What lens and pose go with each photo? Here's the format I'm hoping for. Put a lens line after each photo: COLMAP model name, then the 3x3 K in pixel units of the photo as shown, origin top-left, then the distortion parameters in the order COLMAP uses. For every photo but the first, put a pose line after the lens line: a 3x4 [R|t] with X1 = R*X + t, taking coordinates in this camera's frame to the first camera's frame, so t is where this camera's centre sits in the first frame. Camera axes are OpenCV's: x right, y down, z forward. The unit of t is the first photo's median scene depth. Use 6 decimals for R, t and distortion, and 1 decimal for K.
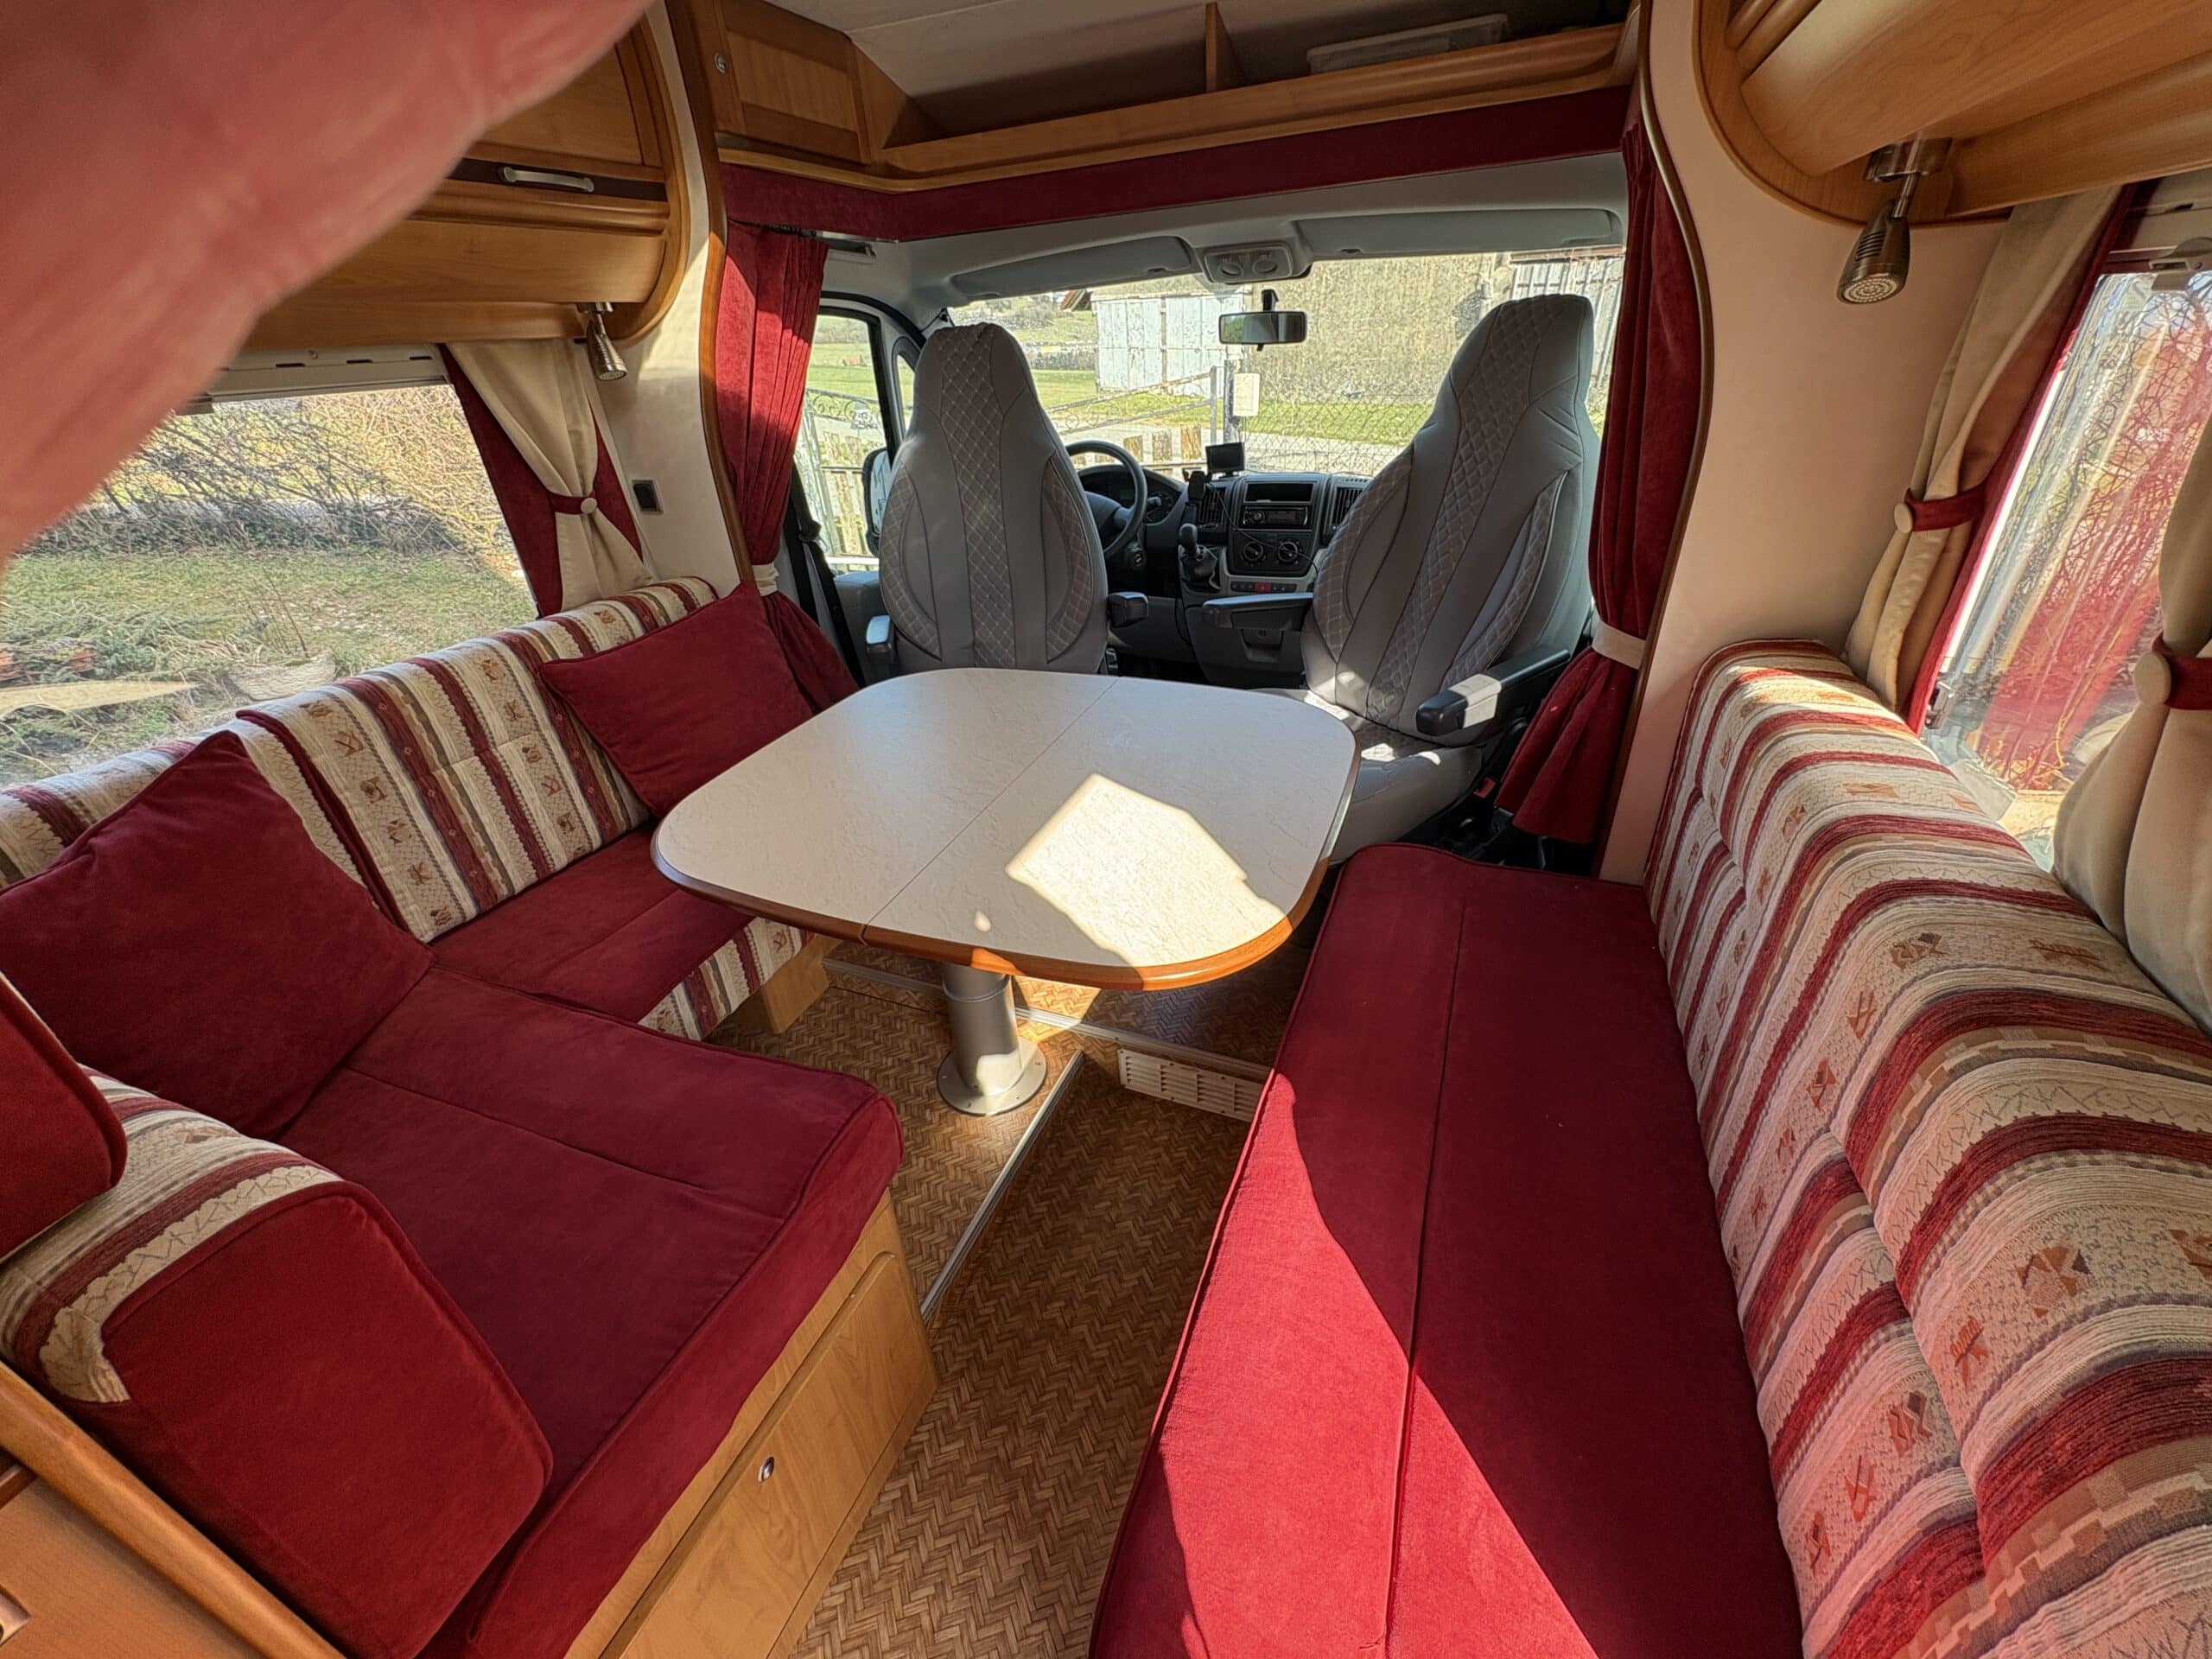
lens RADIAL K [[882.9, 0, 1104.9], [0, 882.9, 834.1], [0, 0, 1]] dist [0.002394, -0.000442]
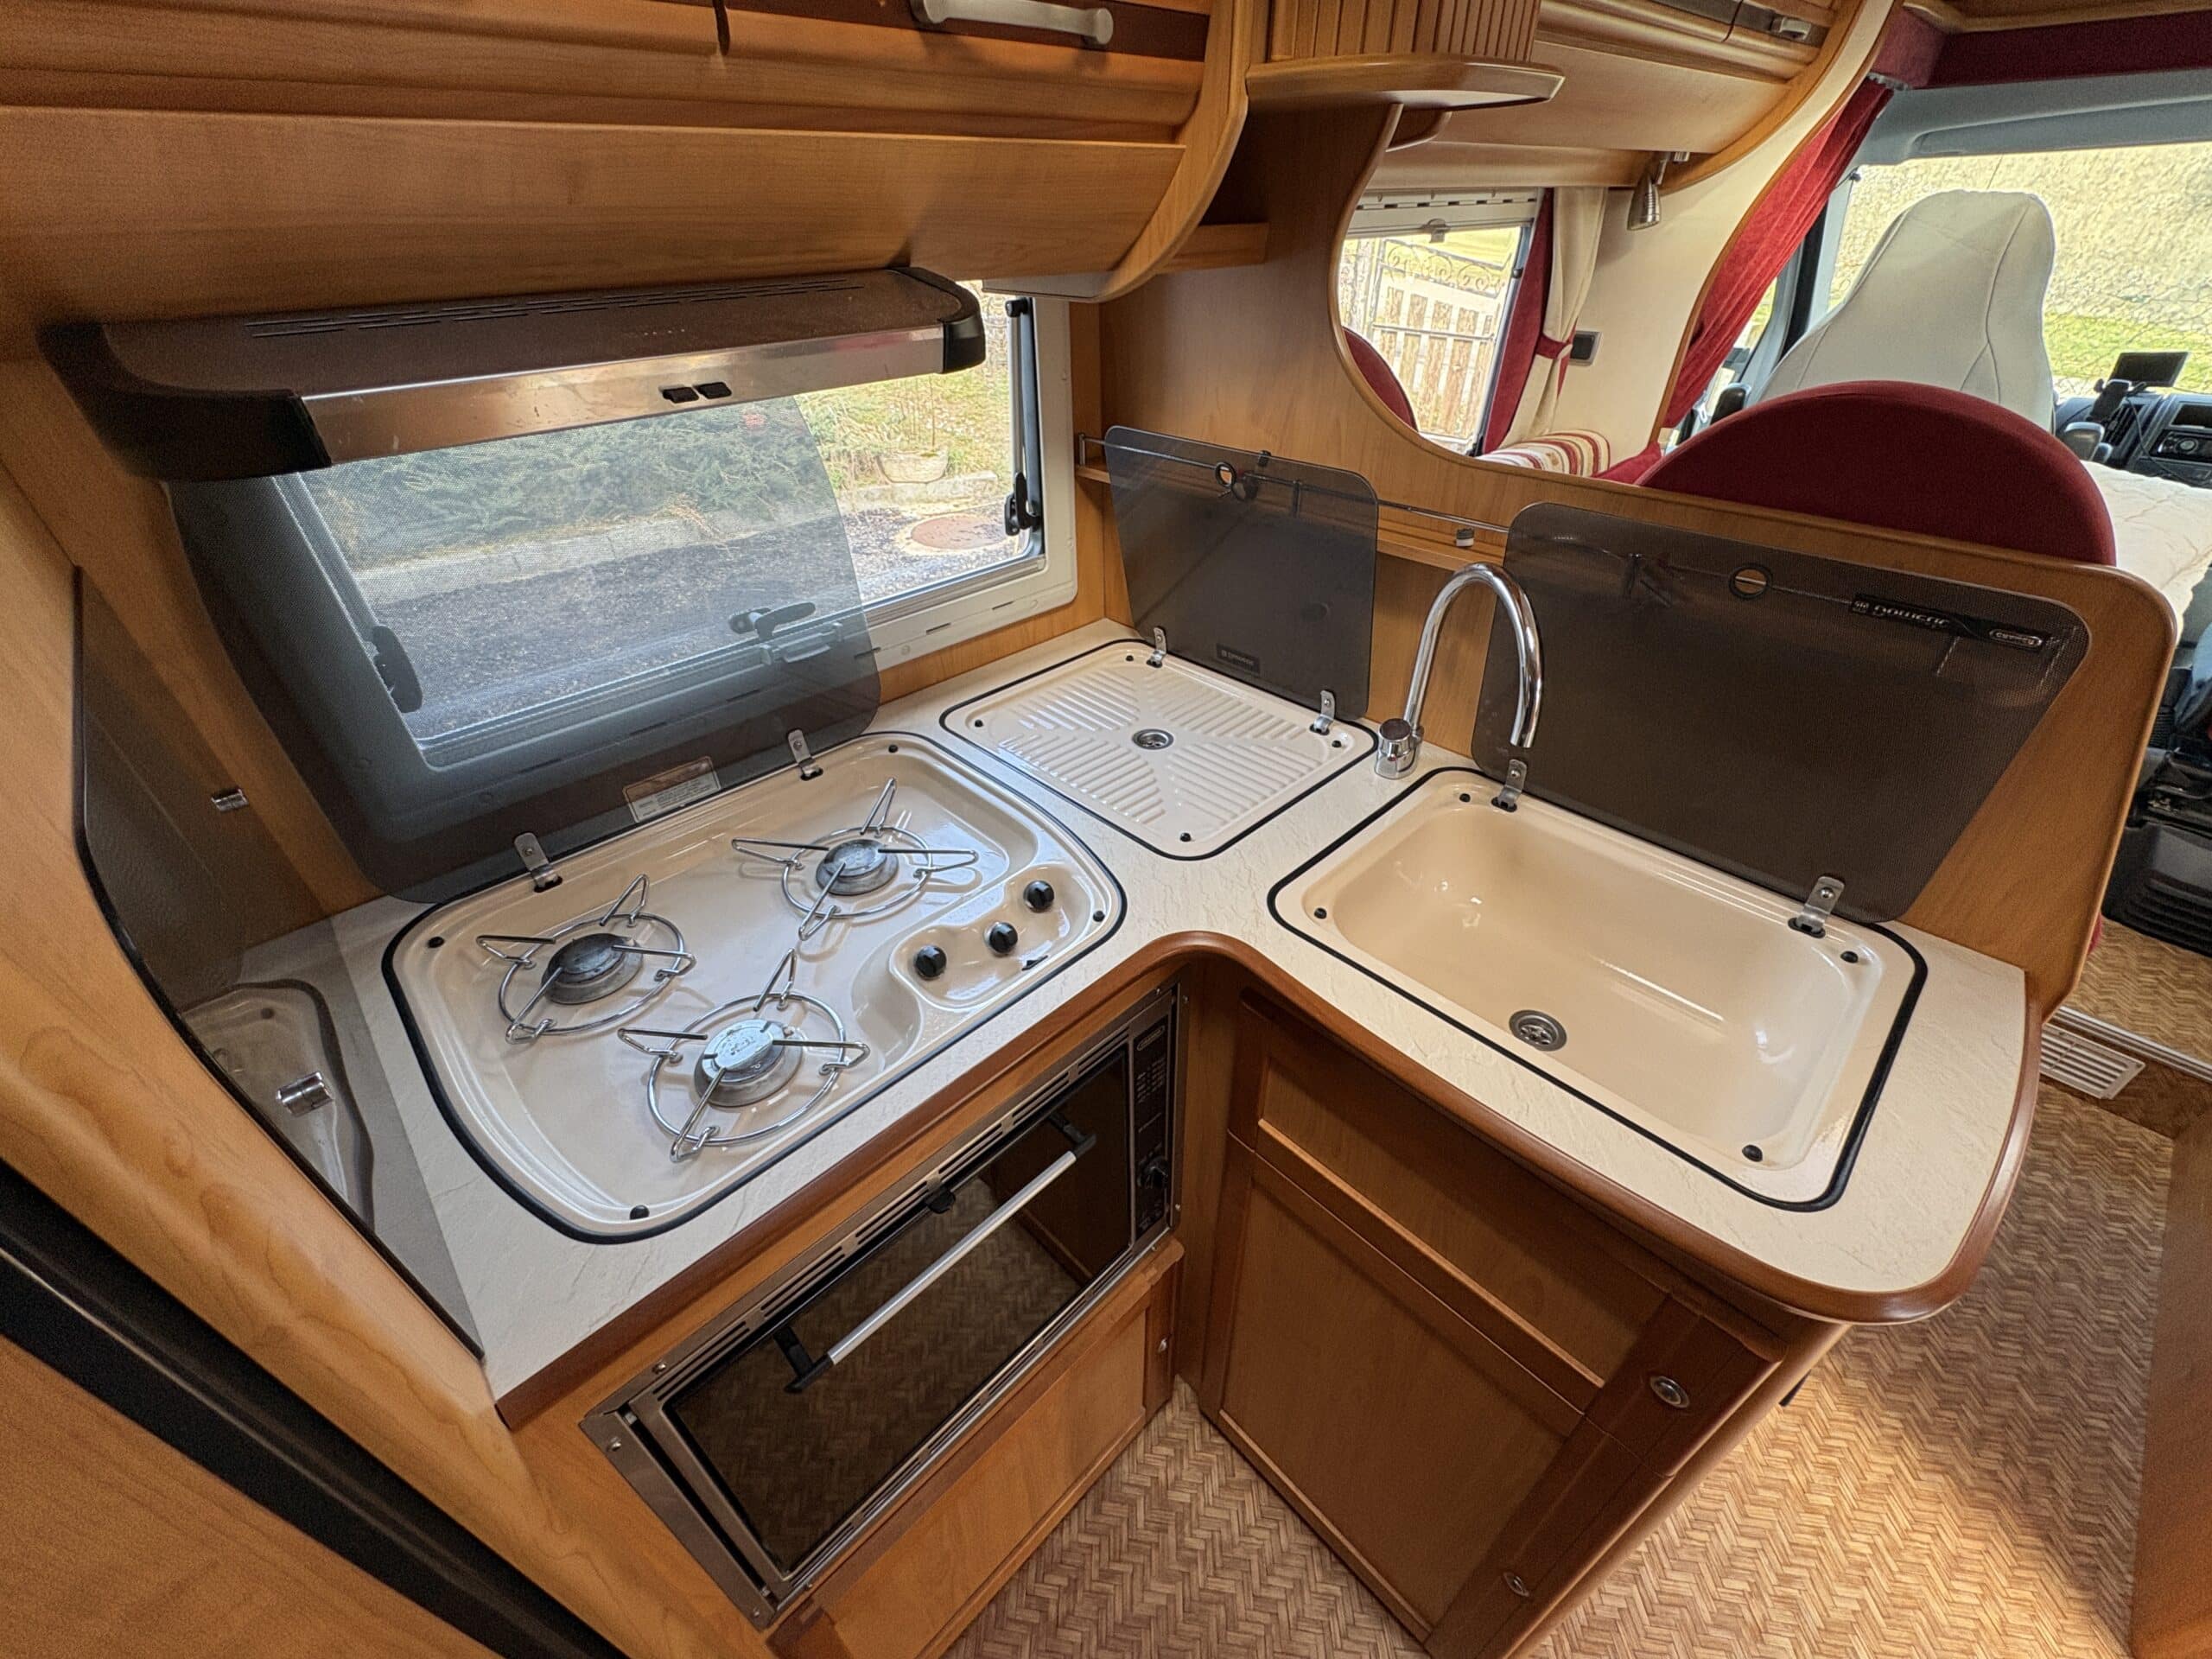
lens RADIAL K [[882.9, 0, 1107.1], [0, 882.9, 832.9], [0, 0, 1]] dist [0.002394, -0.000442]
pose [[0.916635, 0.271040, -0.293798, -0.548547], [-0.233339, 0.959596, 0.157255, 0.142991], [0.324550, -0.075591, 0.942843, -0.233060]]
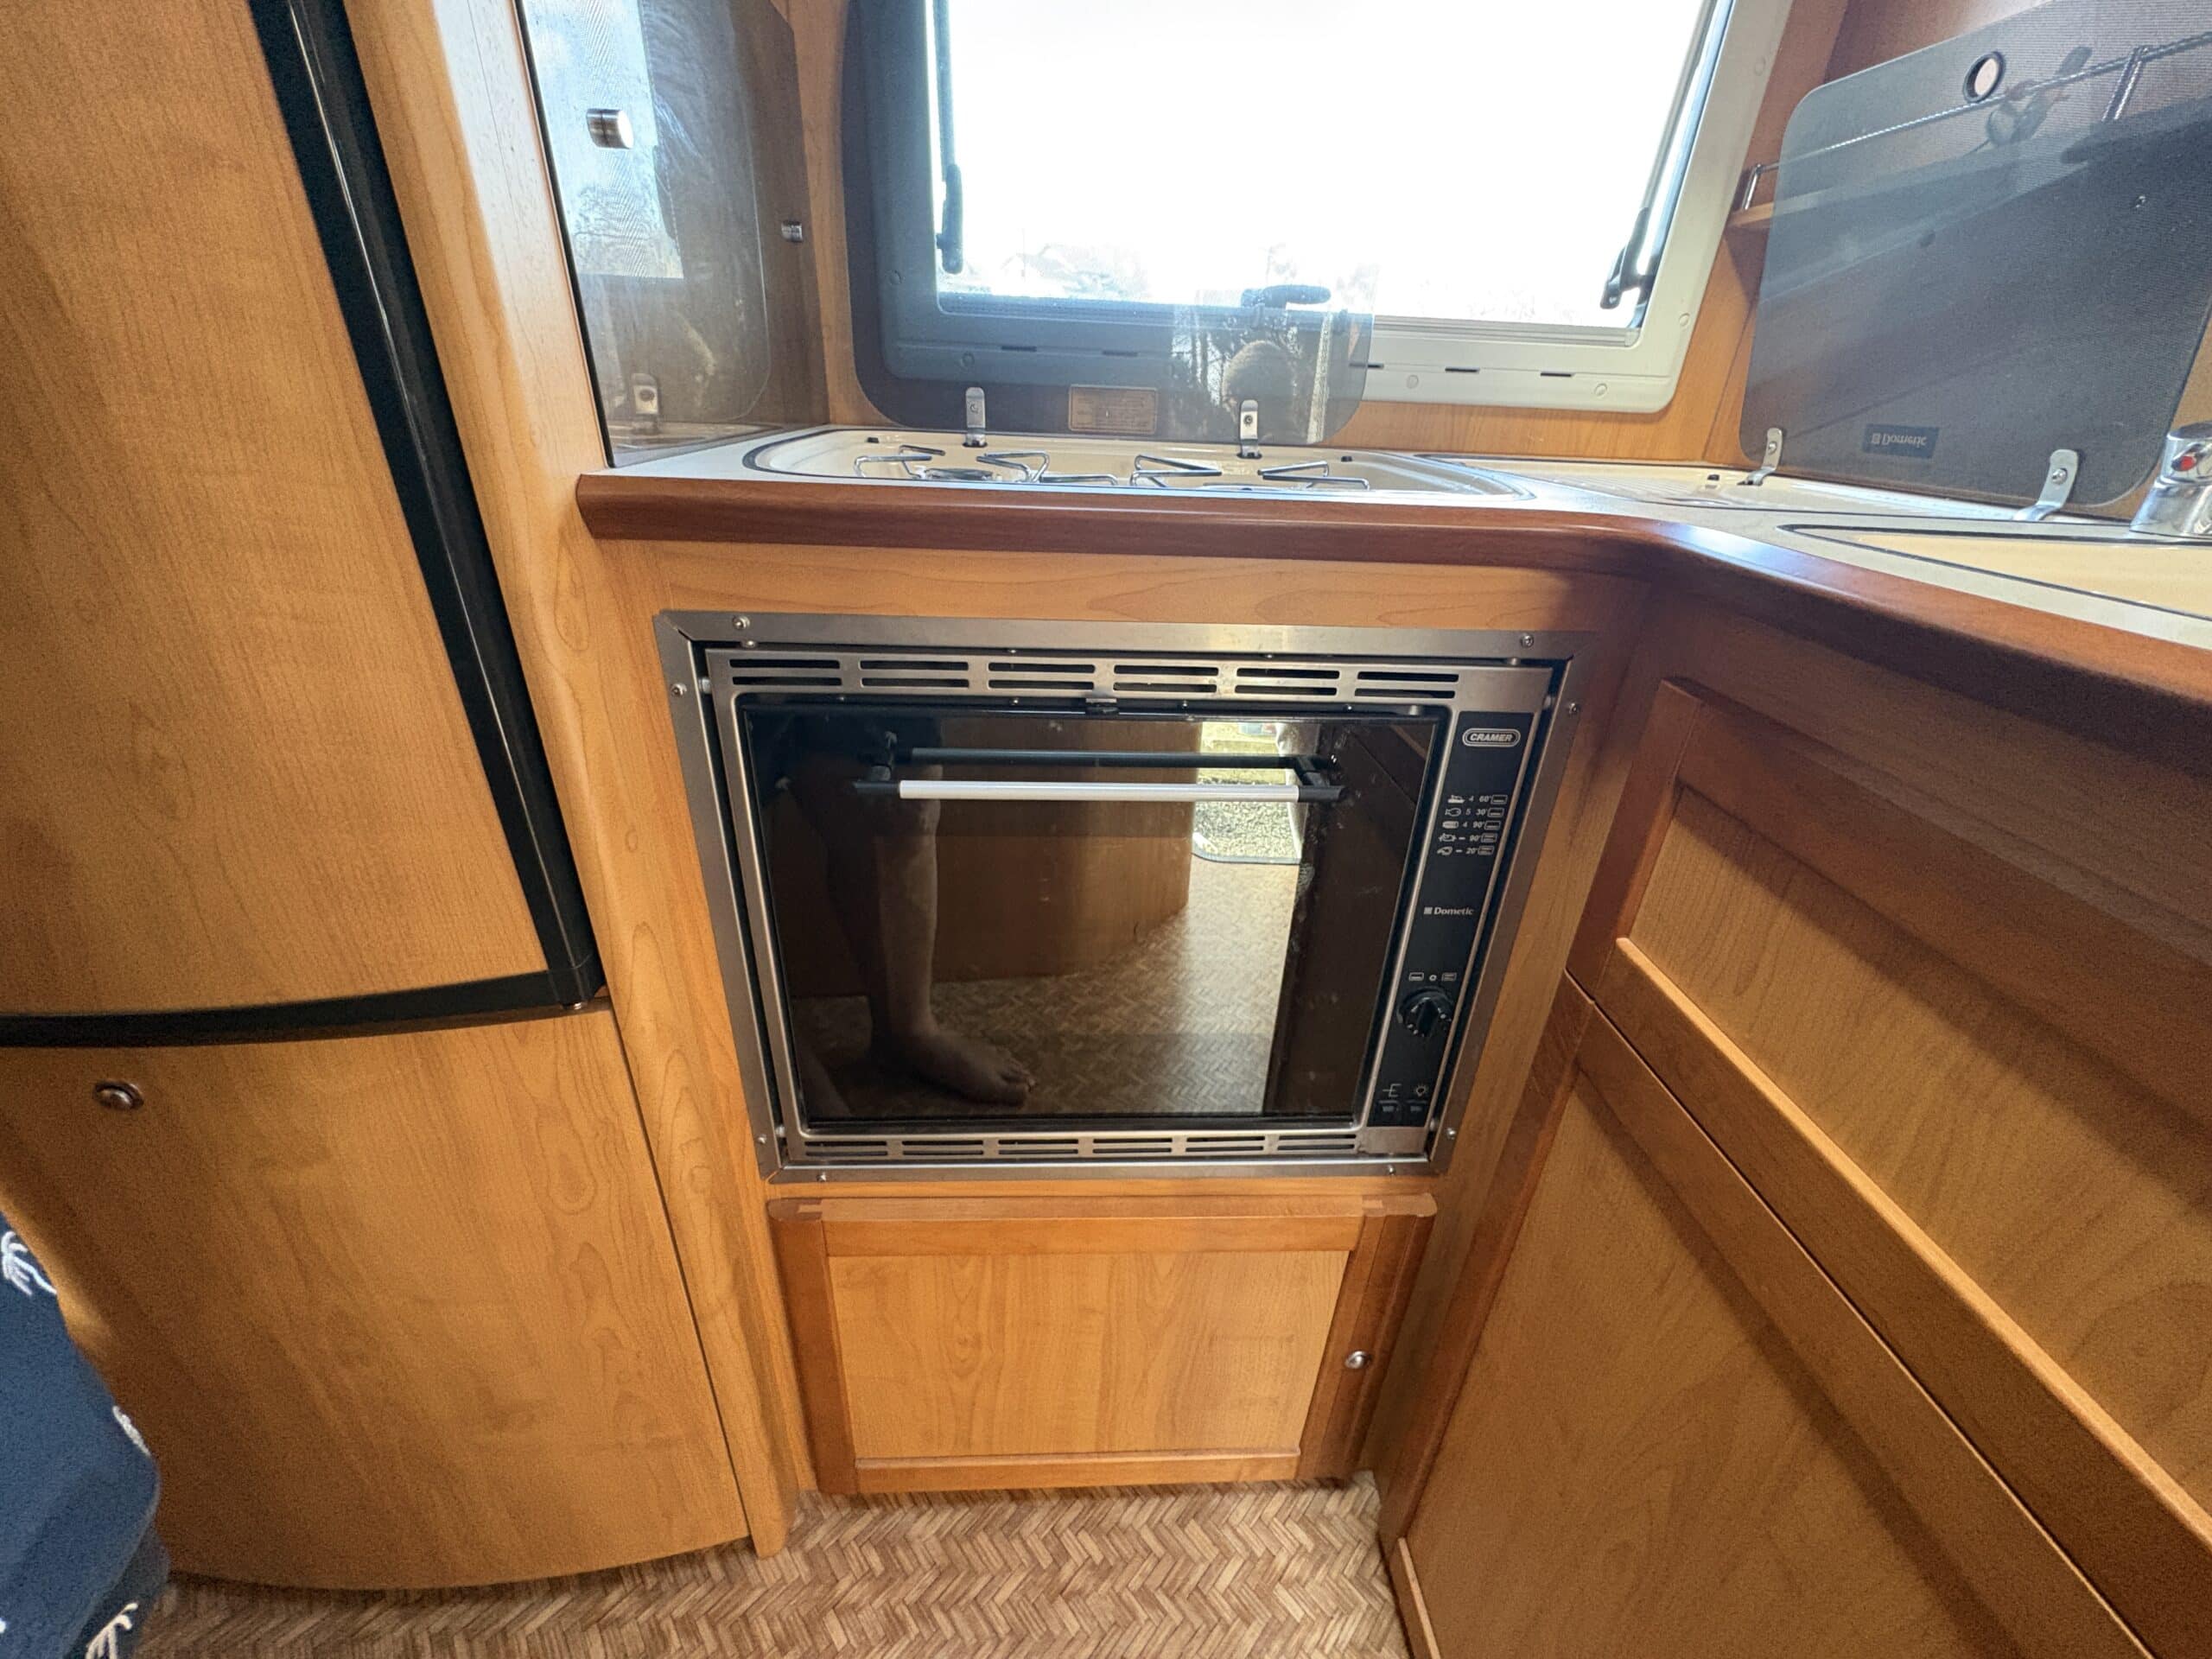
lens RADIAL K [[882.9, 0, 1102.7], [0, 882.9, 827.6], [0, 0, 1]] dist [0.002394, -0.000442]
pose [[0.432036, 0.480622, -0.763117, -0.453344], [-0.505160, 0.829929, 0.236707, 0.318738], [0.747100, 0.283231, 0.601350, -0.086231]]
